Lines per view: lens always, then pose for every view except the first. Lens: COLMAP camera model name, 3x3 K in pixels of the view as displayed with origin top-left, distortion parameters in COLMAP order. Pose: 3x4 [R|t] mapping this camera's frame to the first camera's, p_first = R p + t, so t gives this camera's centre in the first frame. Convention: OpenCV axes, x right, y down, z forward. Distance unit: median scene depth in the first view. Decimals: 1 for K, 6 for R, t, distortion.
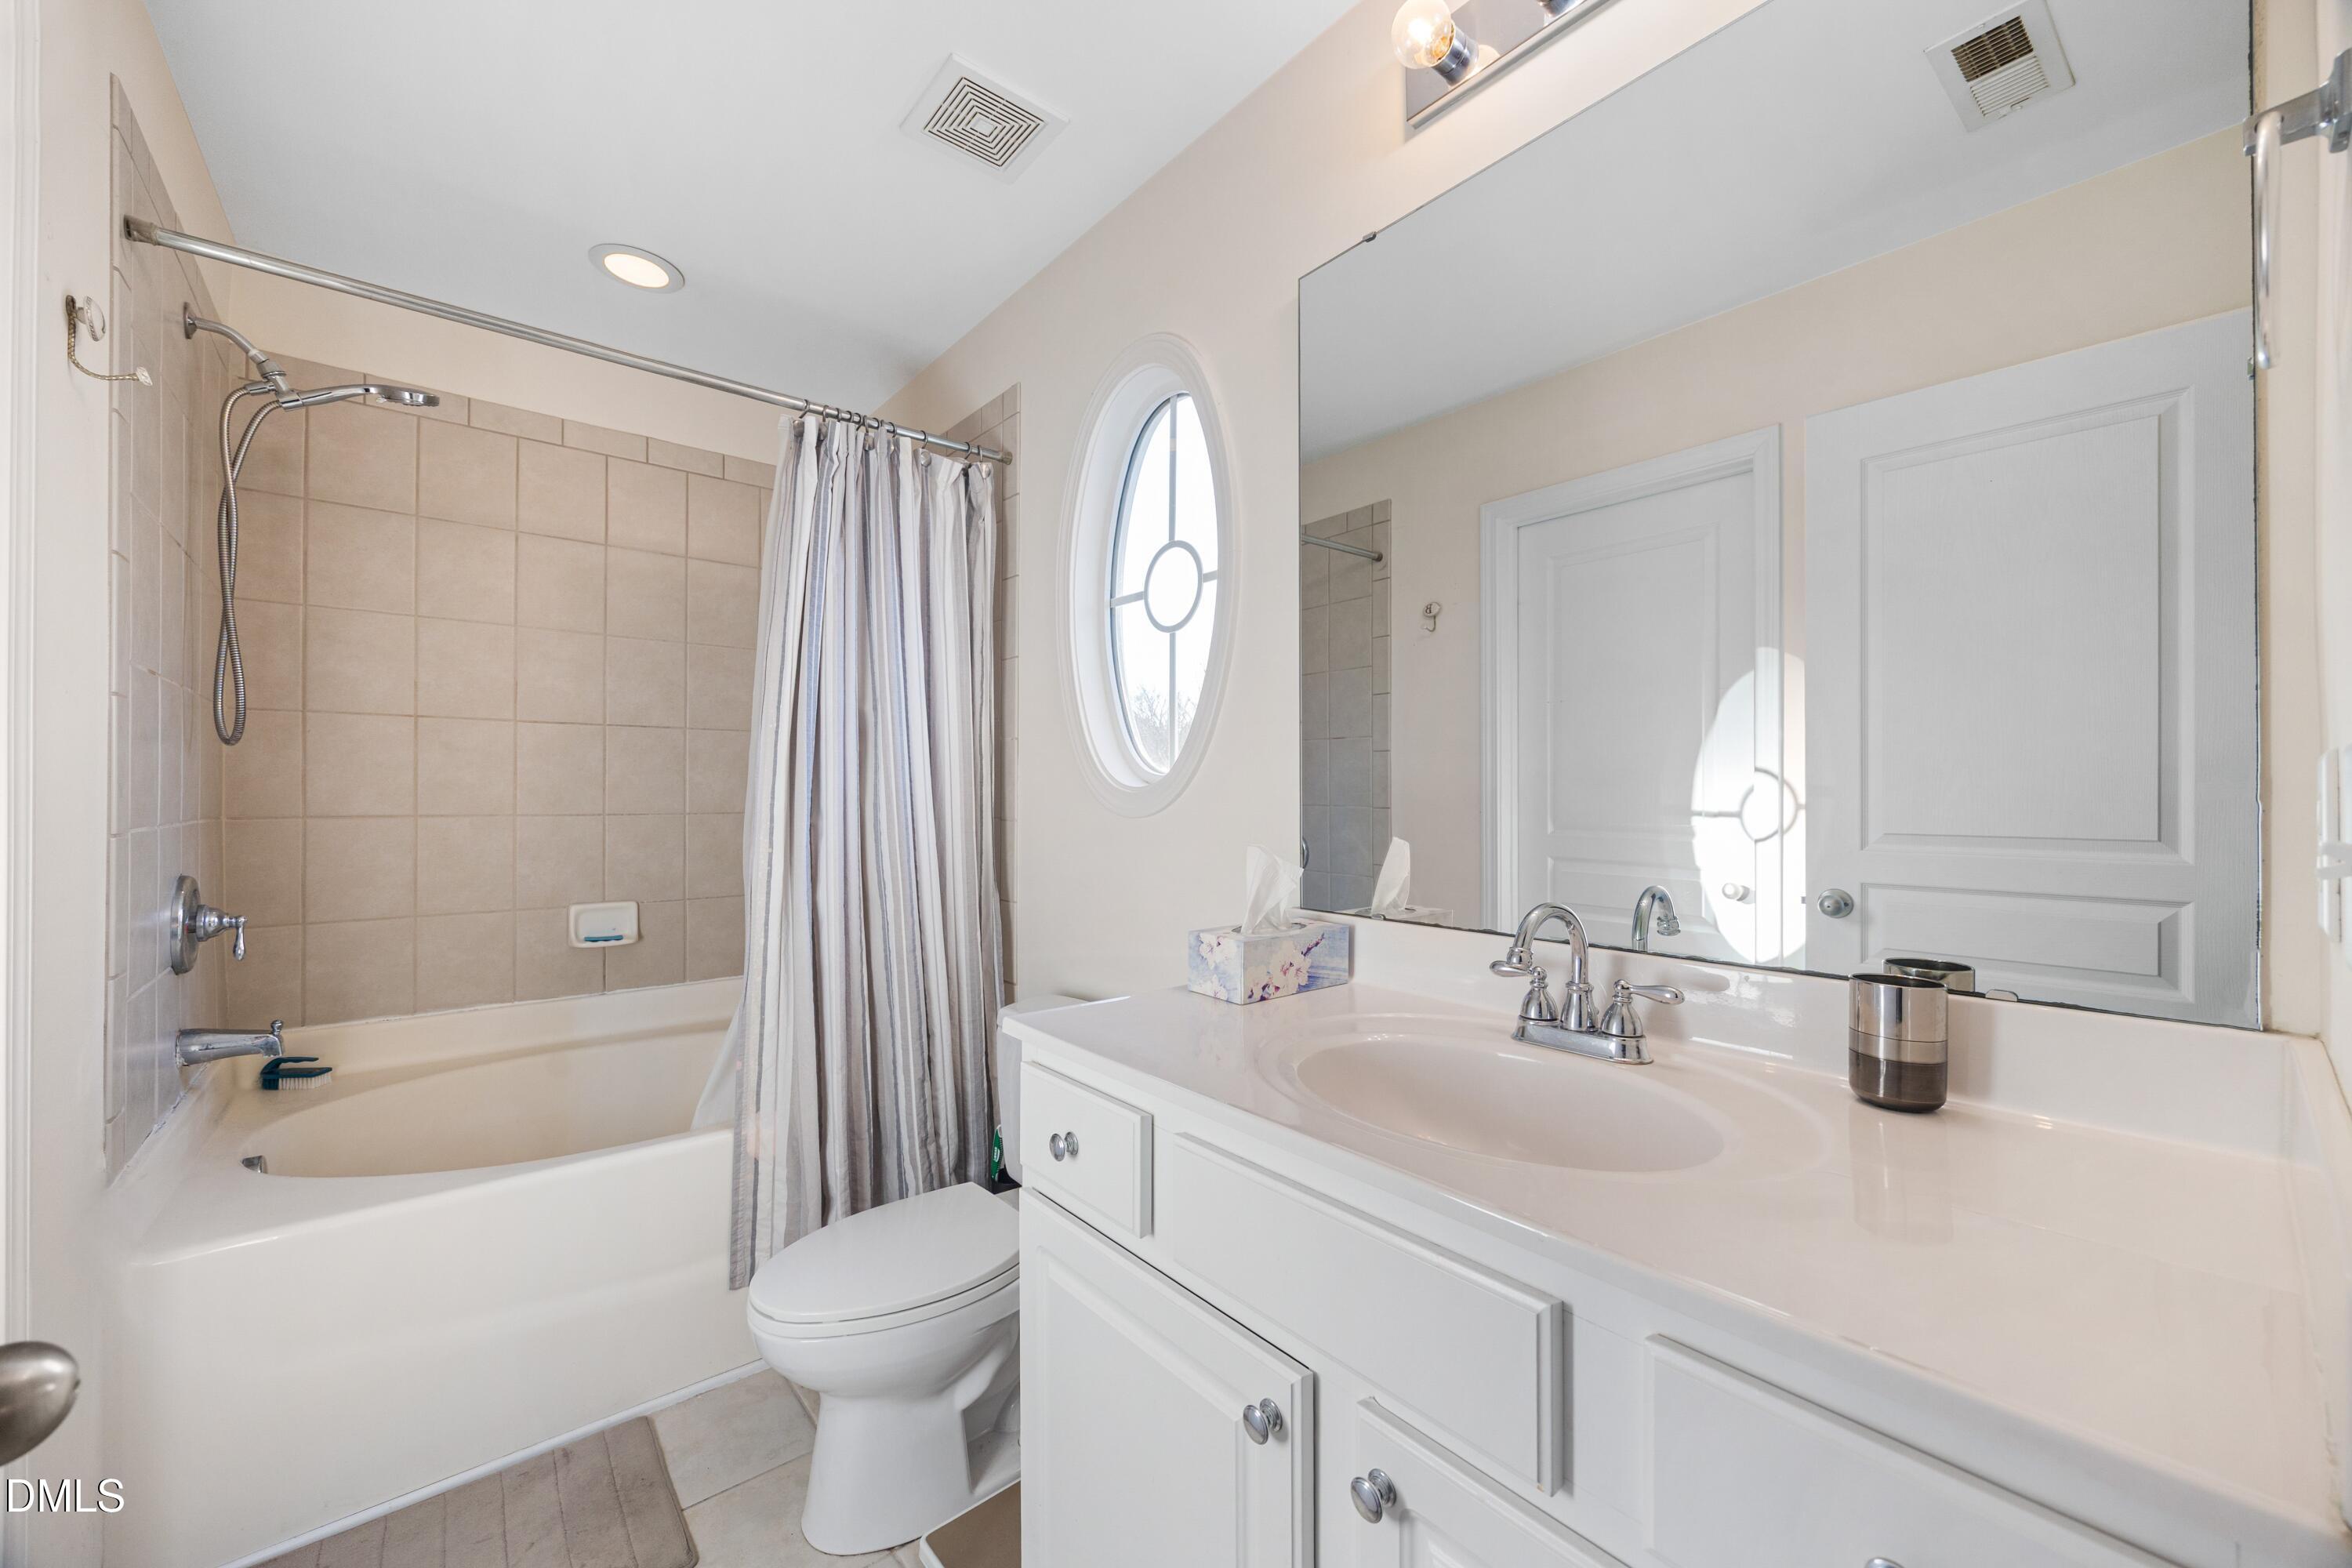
lens RADIAL K [[921.4, 0, 1187.7], [0, 921.4, 805.0], [0, 0, 1]] dist [0.002930, -0.000956]
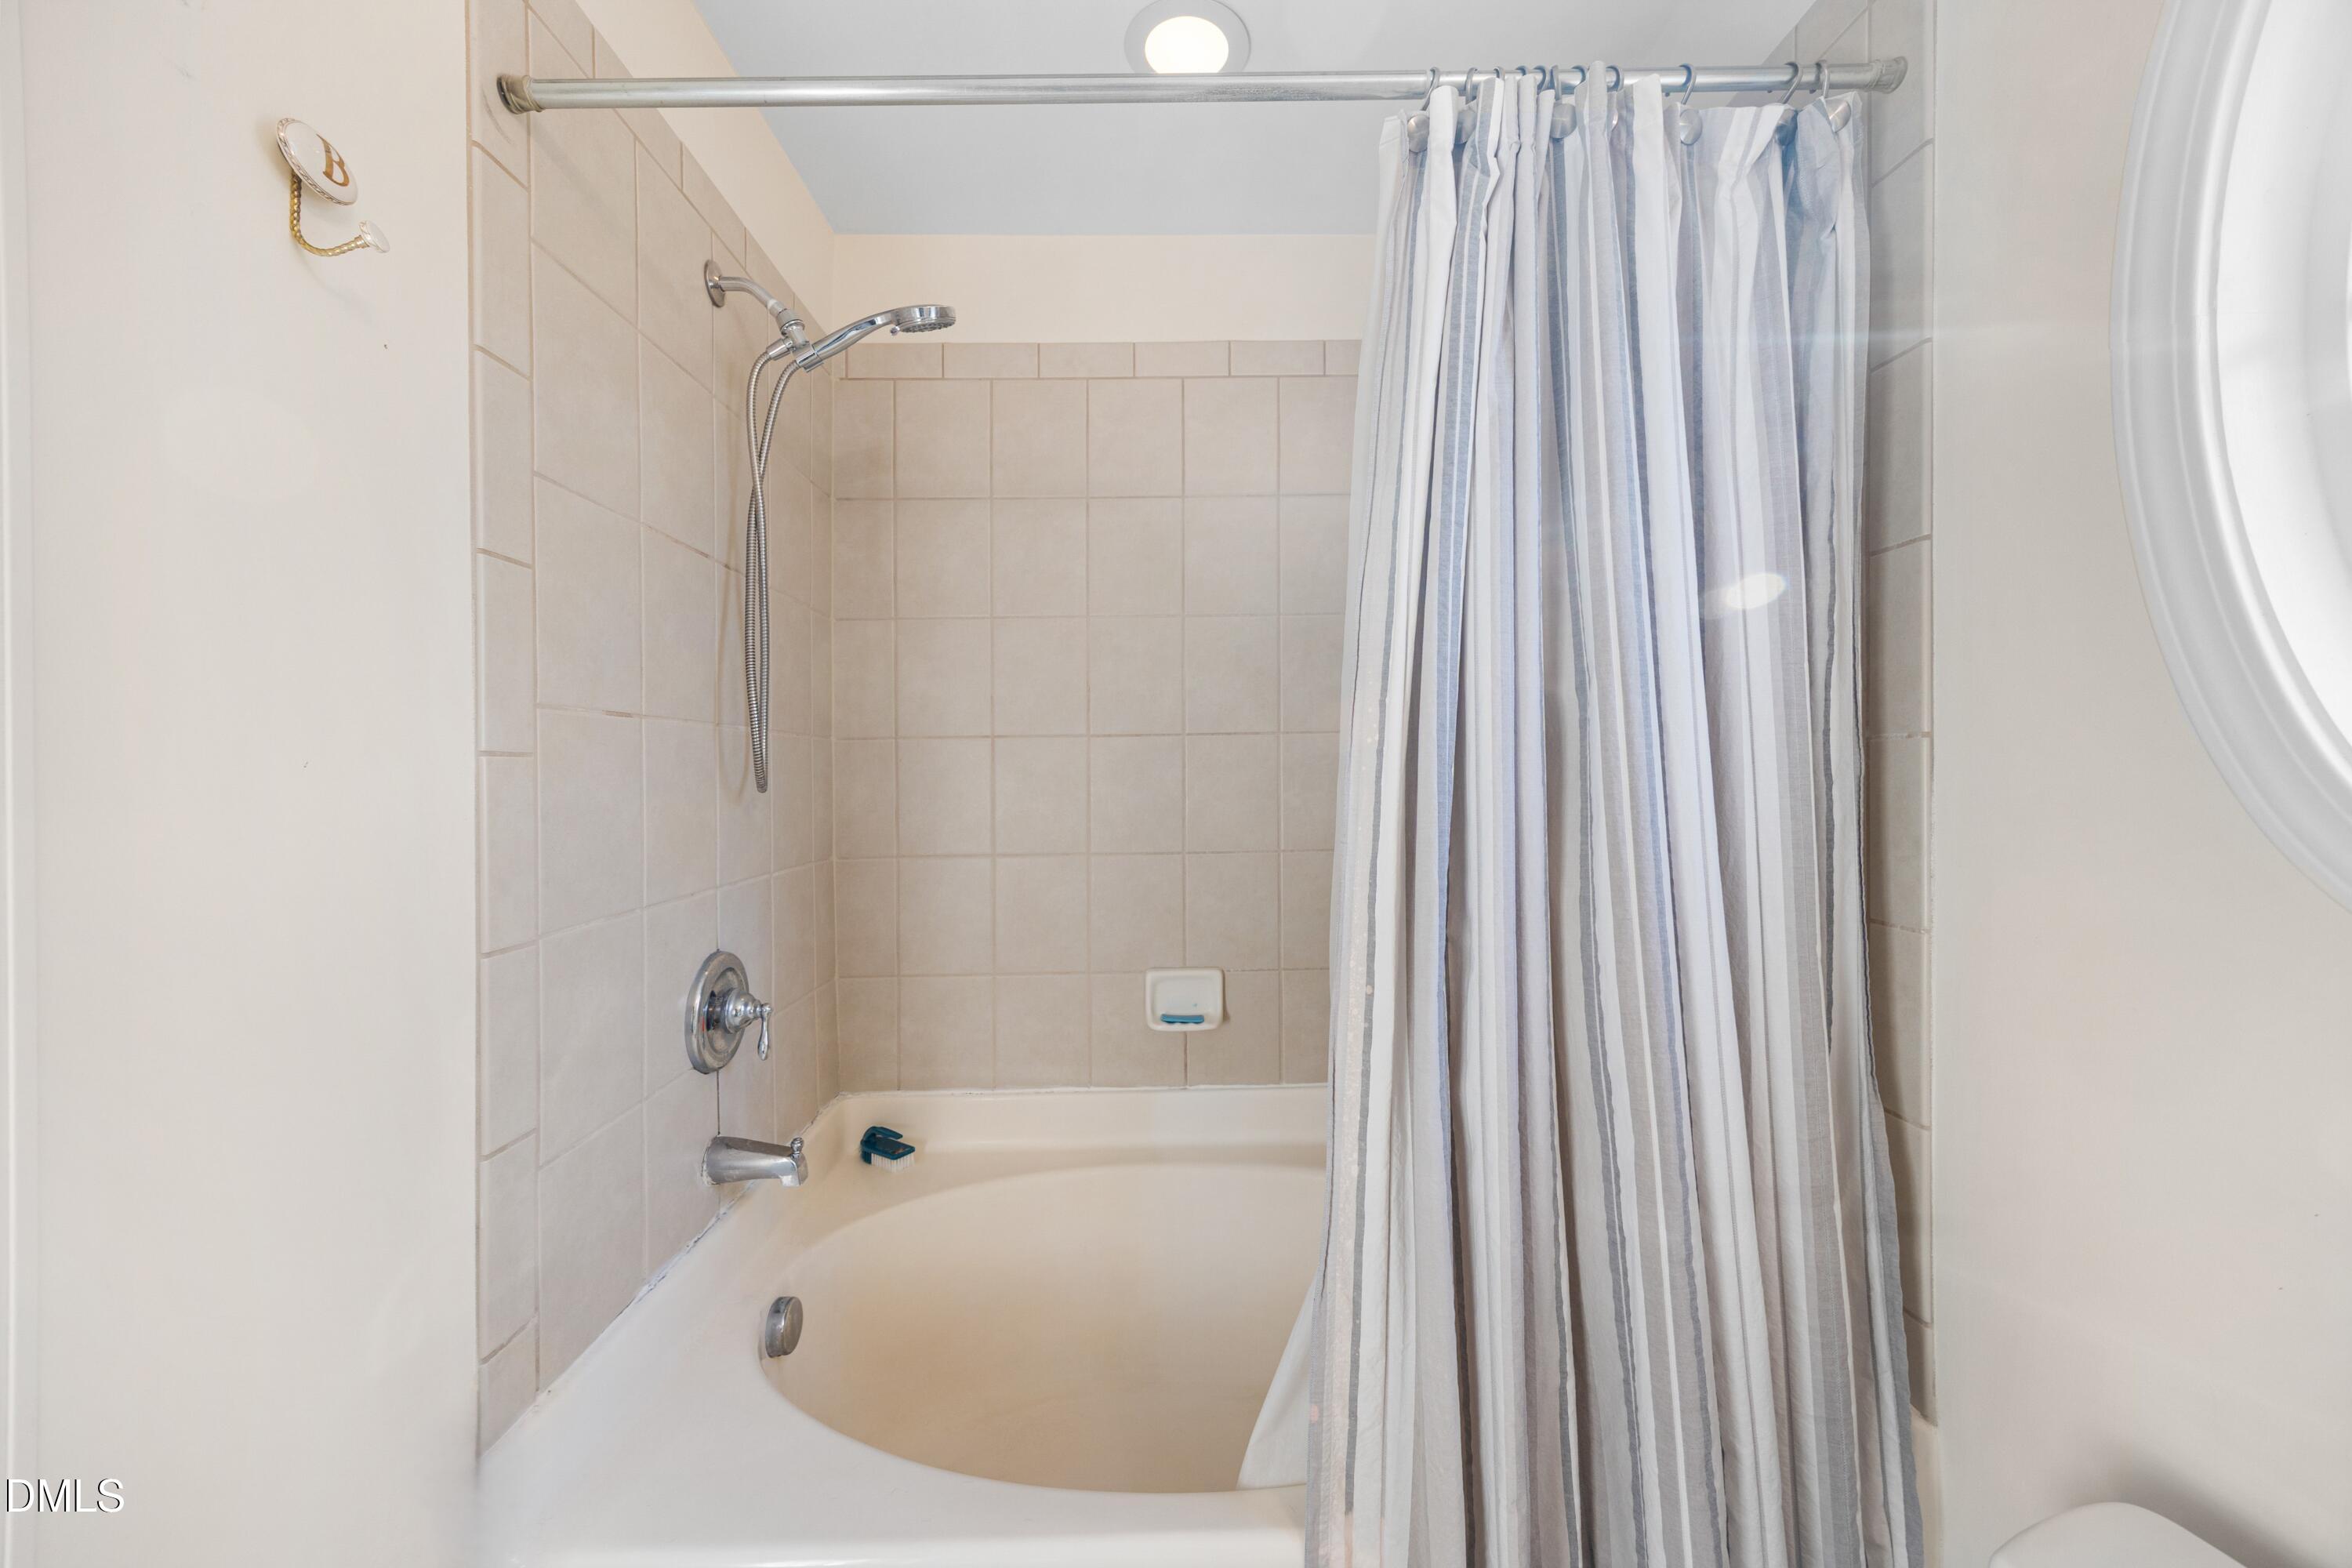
lens RADIAL K [[921.4, 0, 1154.1], [0, 921.4, 790.8], [0, 0, 1]] dist [0.002930, -0.000956]
pose [[0.766634, -0.001565, -0.642082, -0.210804], [0.009832, 0.999908, 0.009302, -0.061422], [0.642009, -0.013444, 0.766580, 0.518397]]
